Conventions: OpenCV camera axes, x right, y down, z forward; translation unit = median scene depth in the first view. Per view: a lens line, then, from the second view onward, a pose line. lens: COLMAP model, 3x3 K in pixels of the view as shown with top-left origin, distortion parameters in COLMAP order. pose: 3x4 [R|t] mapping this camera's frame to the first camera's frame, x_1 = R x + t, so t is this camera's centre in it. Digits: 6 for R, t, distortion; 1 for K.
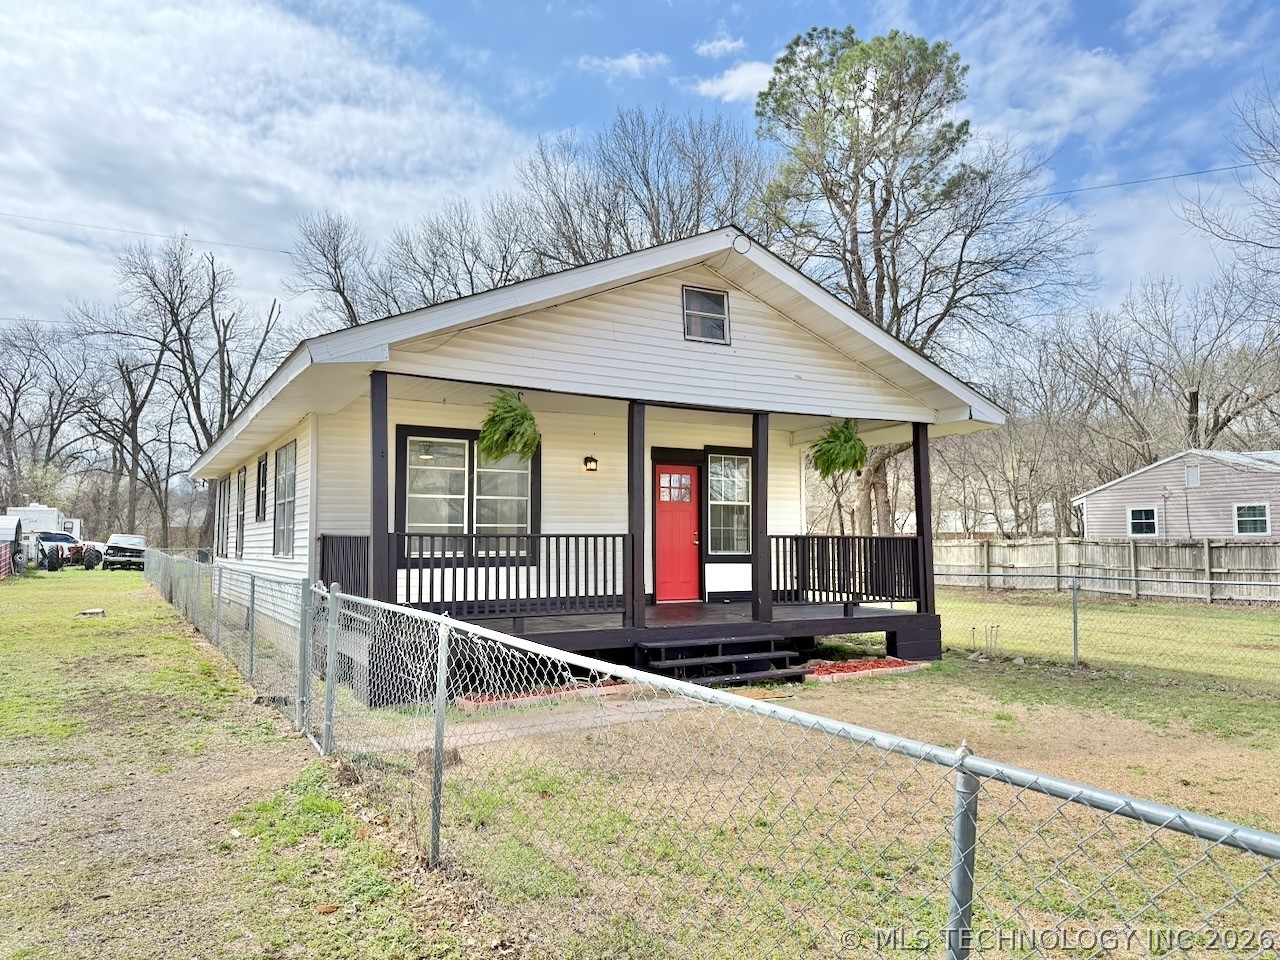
lens RADIAL K [[878.6, 0, 641.0], [0, 878.6, 467.7], [0, 0, 1]] dist [0.058763, -0.074187]
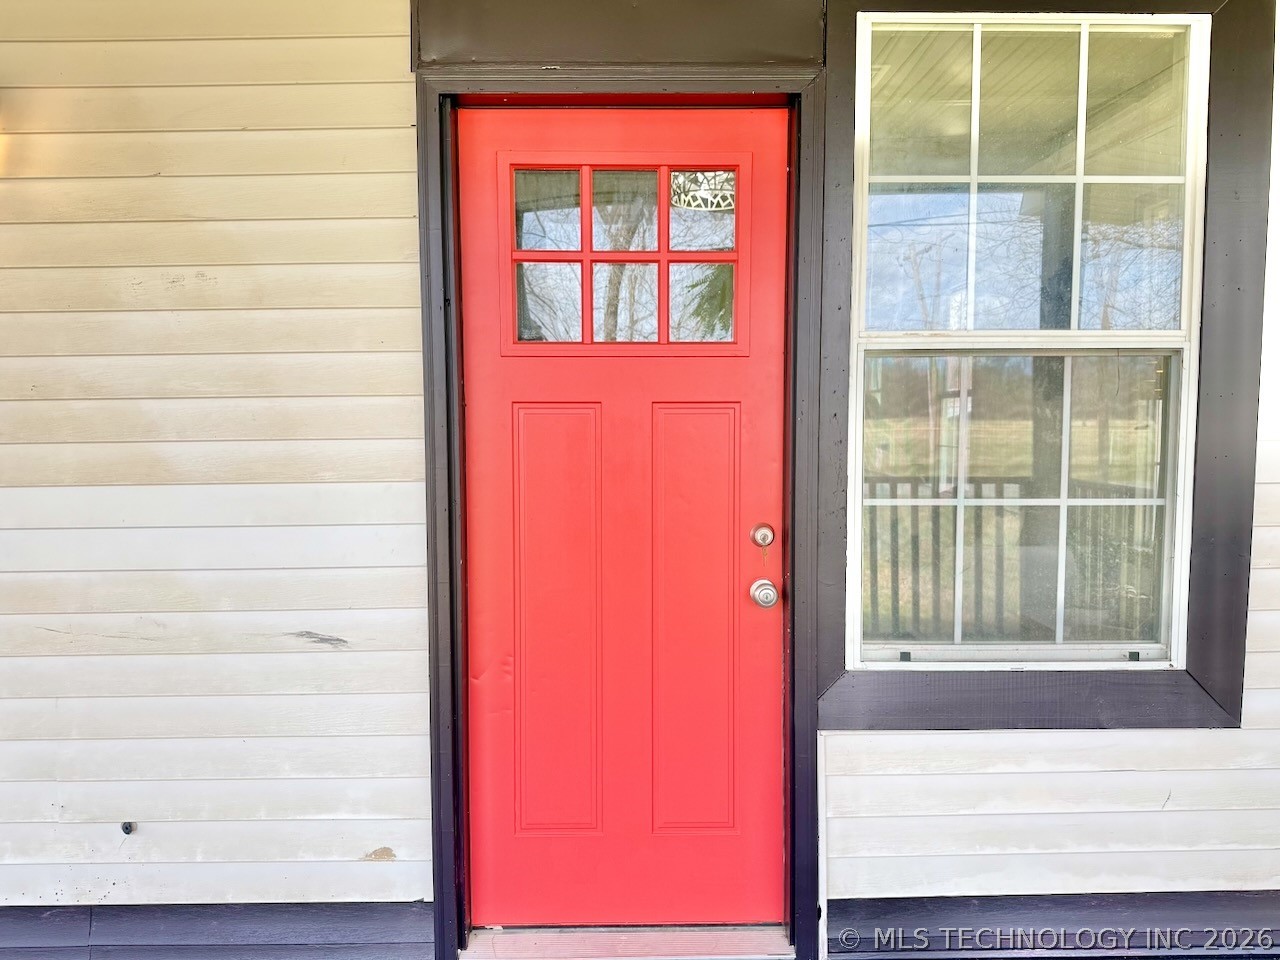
lens RADIAL K [[951.7, 0, 637.2], [0, 951.7, 562.9], [0, 0, 1]] dist [-0.002112, -0.041195]
pose [[0.870164, 0.024977, -0.492129, 0.126153], [0.047212, 0.989894, 0.133719, 0.054085], [0.490496, -0.139591, 0.860191, 0.828251]]
